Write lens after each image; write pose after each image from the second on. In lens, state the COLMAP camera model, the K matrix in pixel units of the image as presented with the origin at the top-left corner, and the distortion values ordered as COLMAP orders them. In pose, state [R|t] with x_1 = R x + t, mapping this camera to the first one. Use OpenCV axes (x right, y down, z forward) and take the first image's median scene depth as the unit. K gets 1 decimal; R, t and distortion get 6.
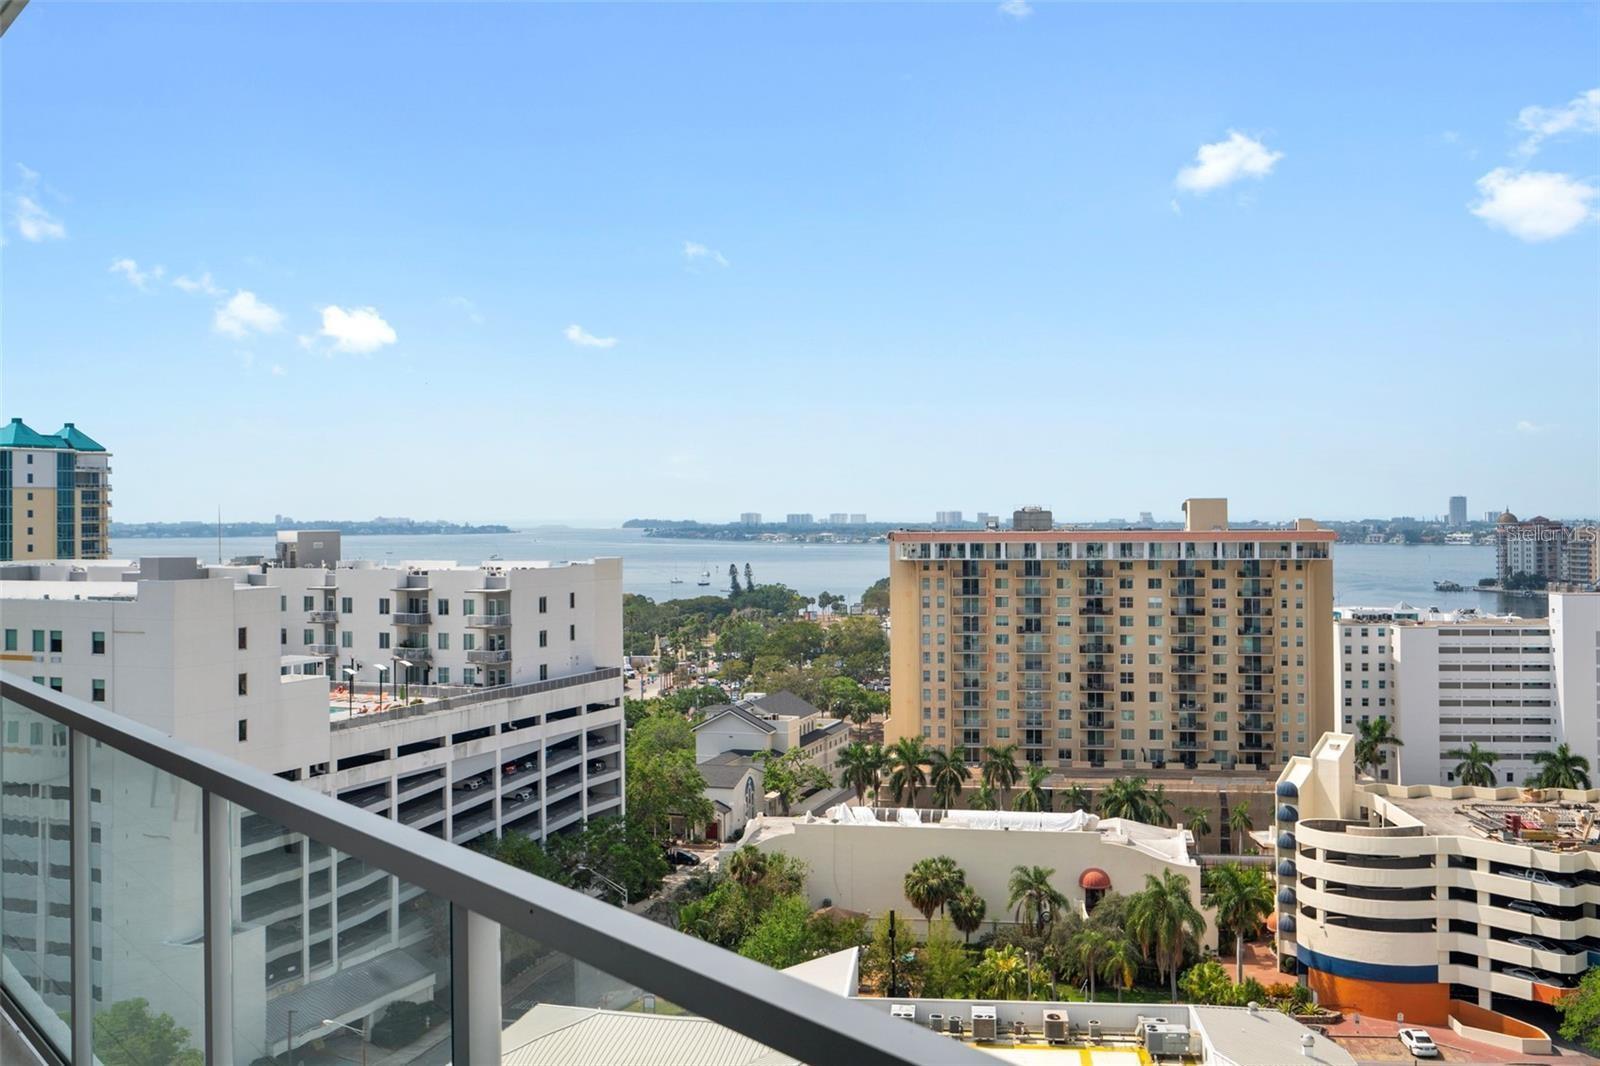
lens RADIAL K [[1588.6, 0, 816.1], [0, 1588.6, 494.4], [0, 0, 1]] dist [-0.000123, 0.000000]
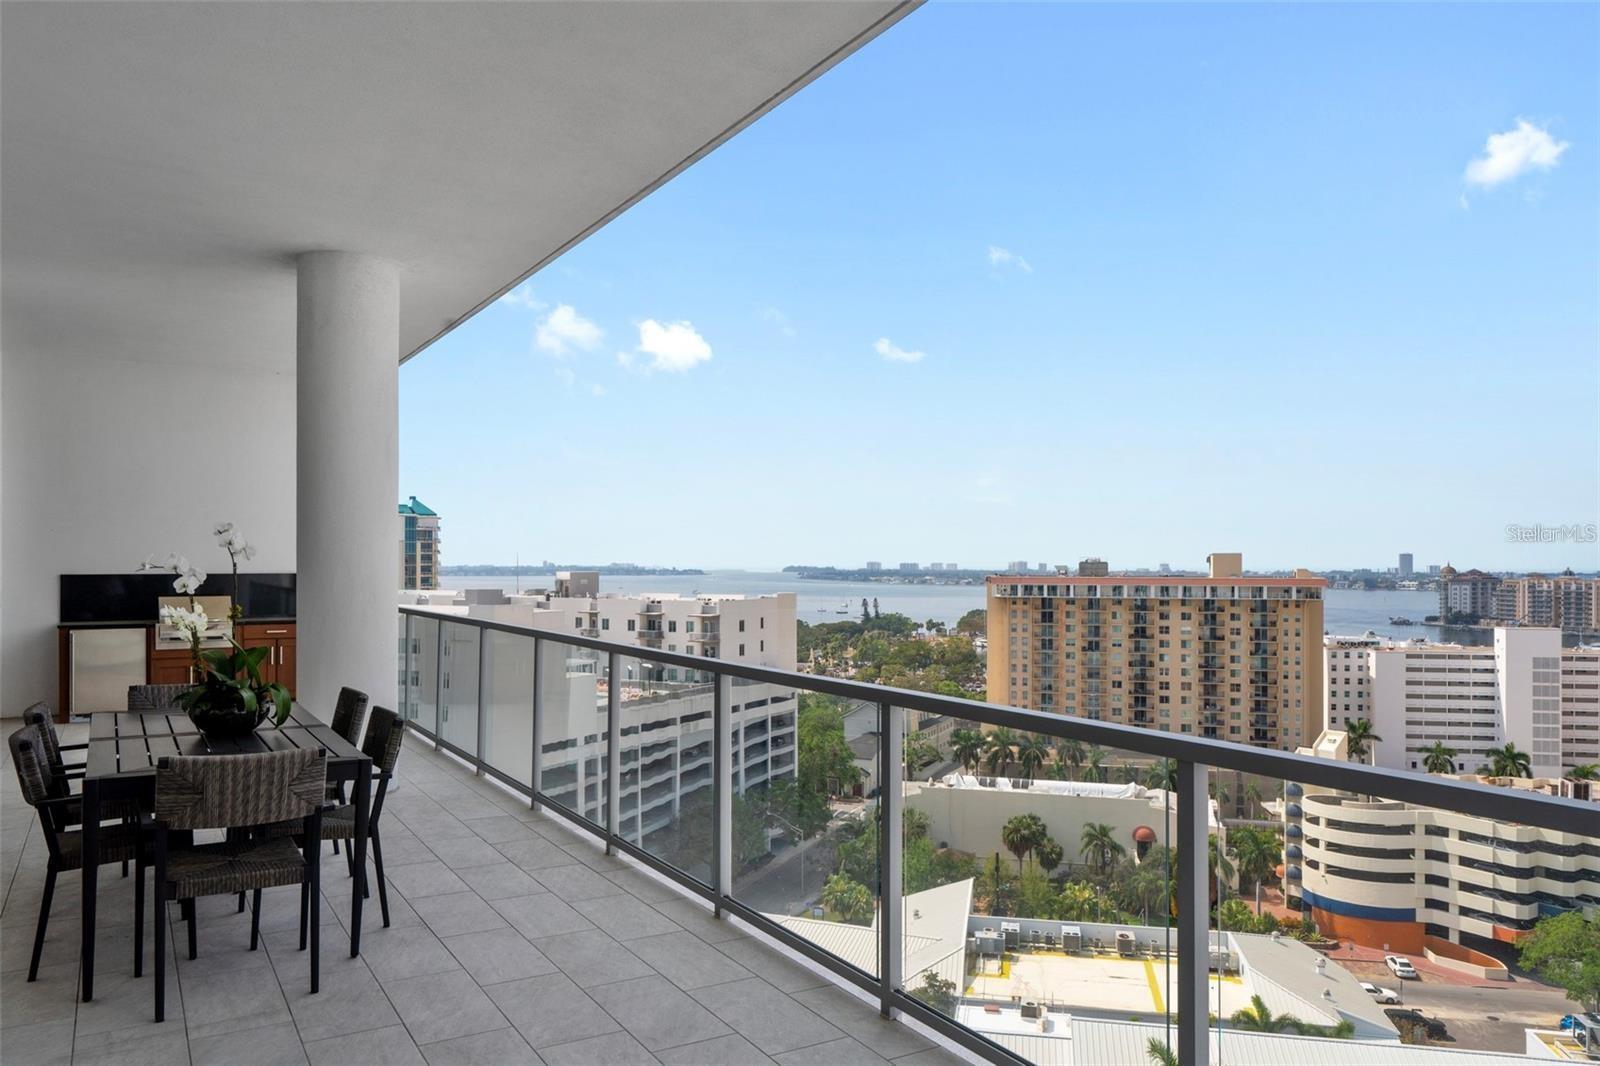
lens RADIAL K [[1125.5, 0, 789.9], [0, 1125.5, 563.5], [0, 0, 1]] dist [0.007326, -0.006259]
pose [[0.994642, 0.008257, -0.103050, -0.024563], [-0.006986, 0.999895, 0.012692, 0.001518], [0.103144, -0.011904, 0.994595, 0.015224]]
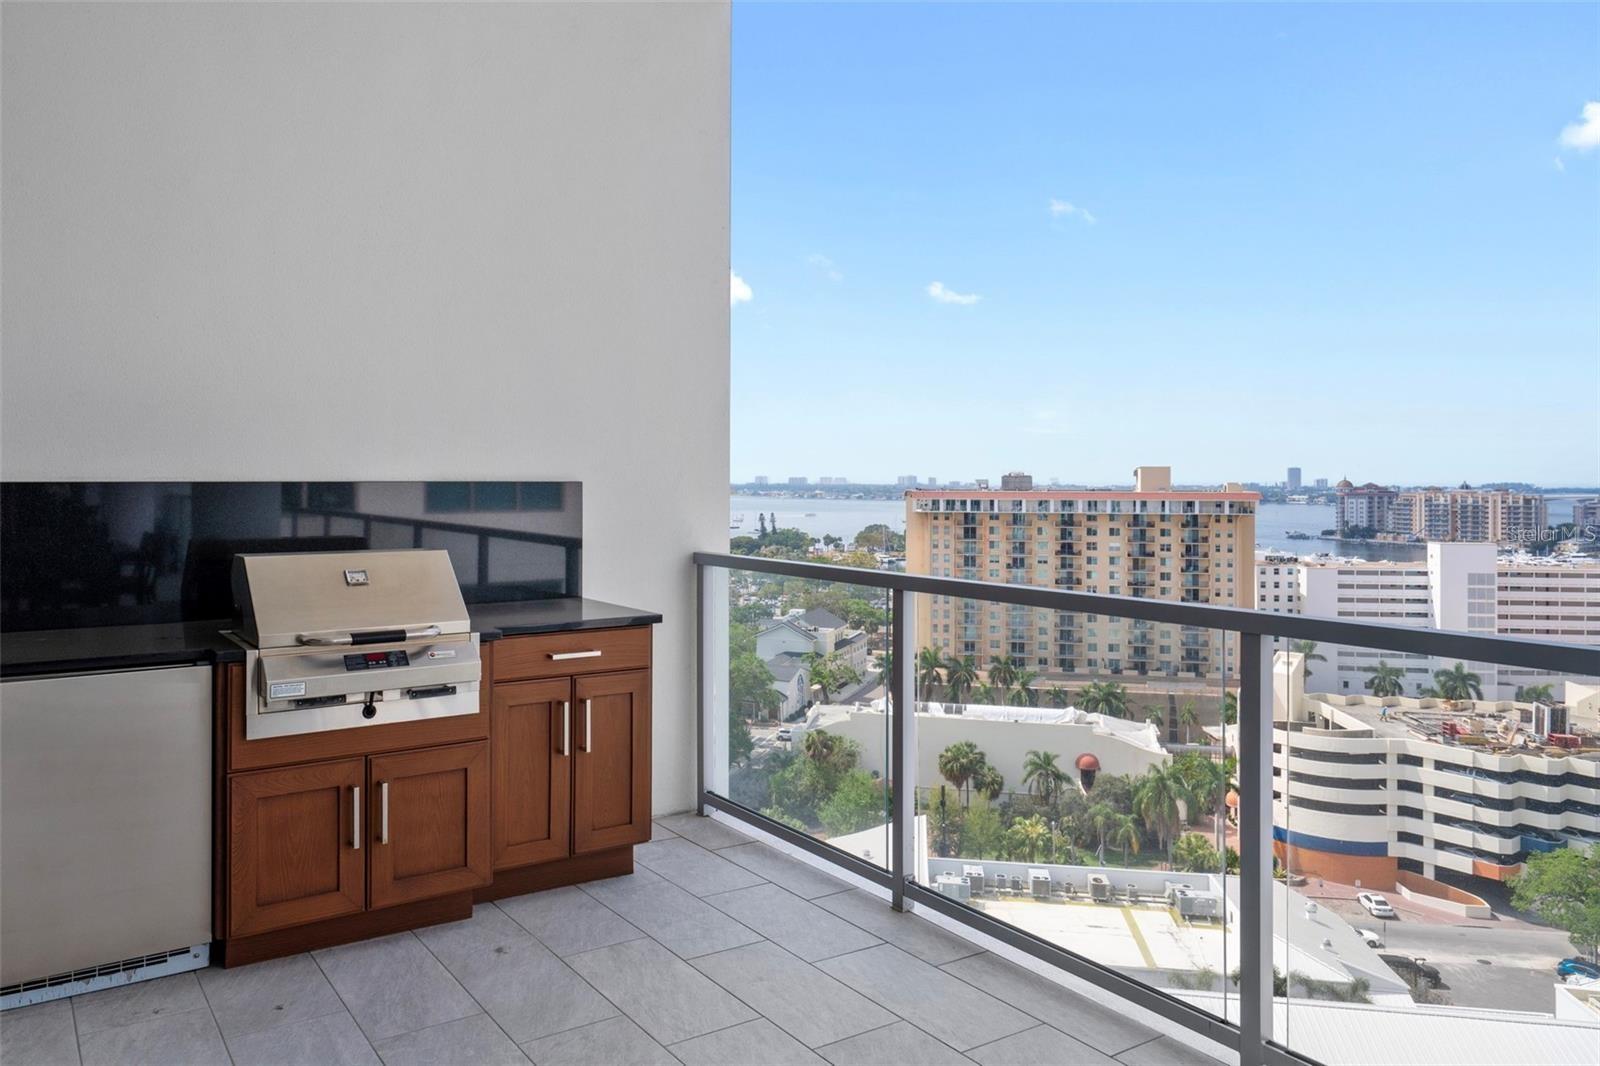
lens RADIAL K [[1099.3, 0, 670.7], [0, 1099.3, 480.2], [0, 0, 1]] dist [0.002216, -0.007213]
pose [[0.996293, 0.007409, -0.085708, -0.075365], [-0.006198, 0.999877, 0.014381, 0.003449], [0.085804, -0.013796, 0.996217, 0.078826]]
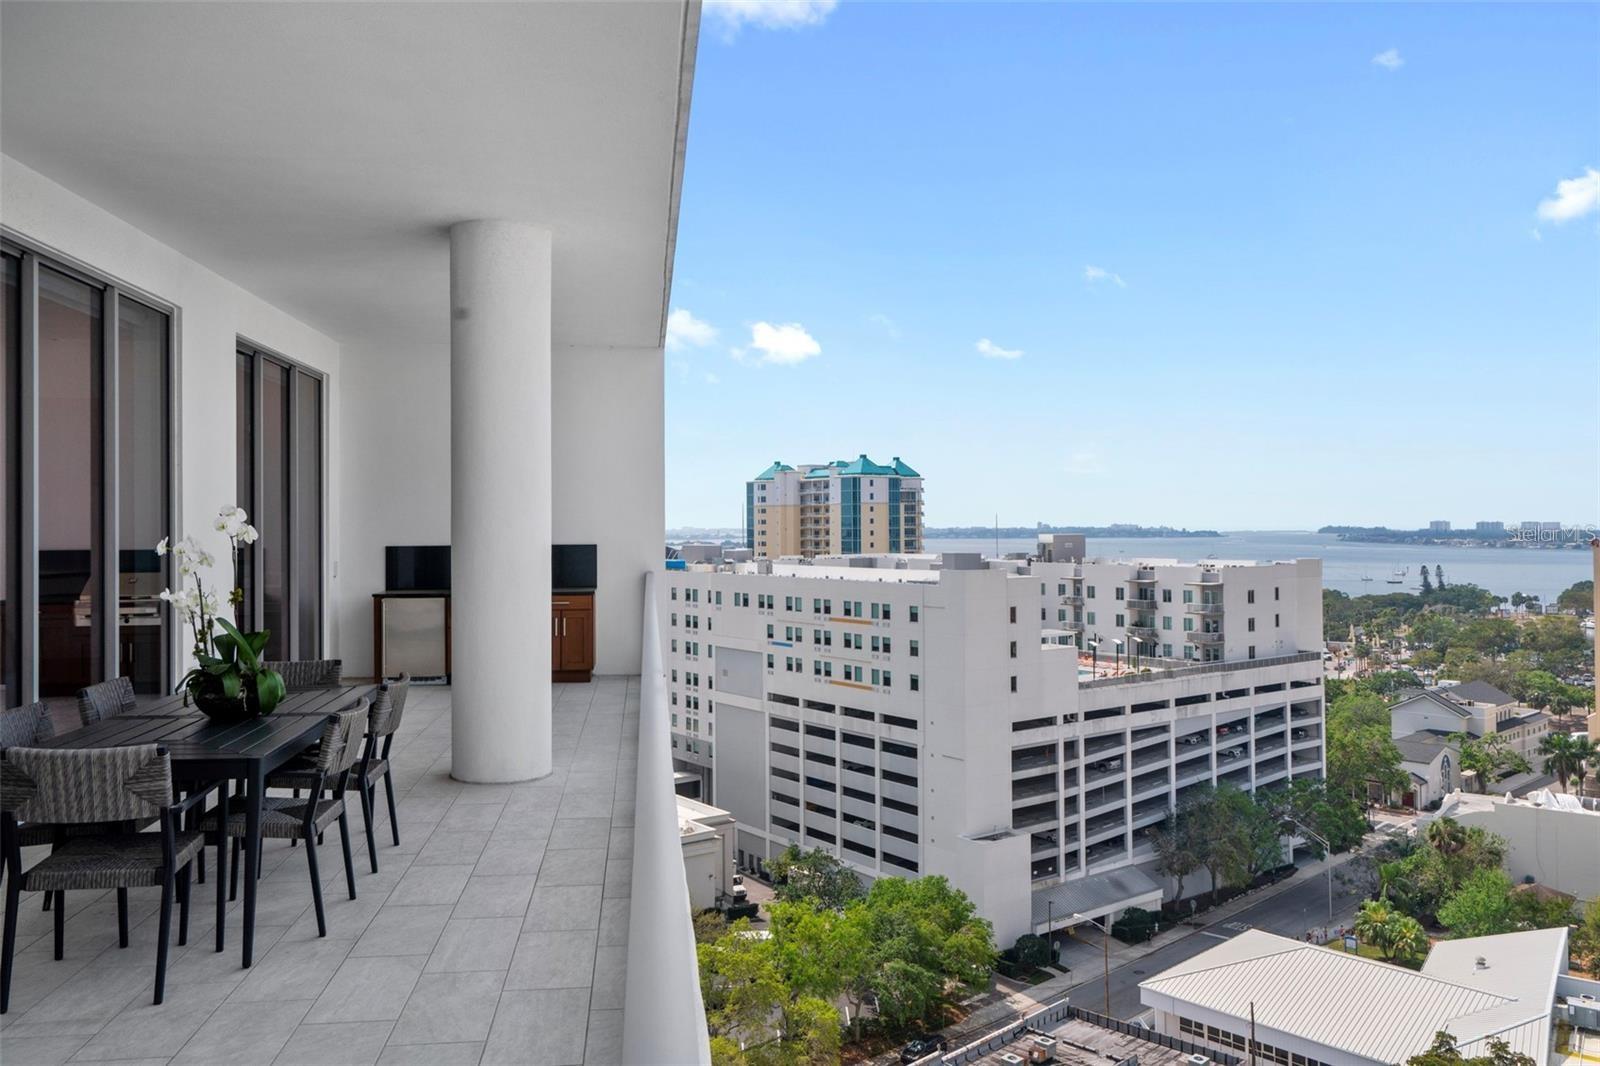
lens RADIAL K [[1206.7, 0, 795.7], [0, 1206.7, 510.2], [0, 0, 1]] dist [0.013271, -0.003087]
pose [[0.864561, -0.004204, -0.502510, -0.007981], [0.005490, 0.999984, 0.001078, 0.000878], [0.502497, -0.003691, 0.864571, 0.027300]]
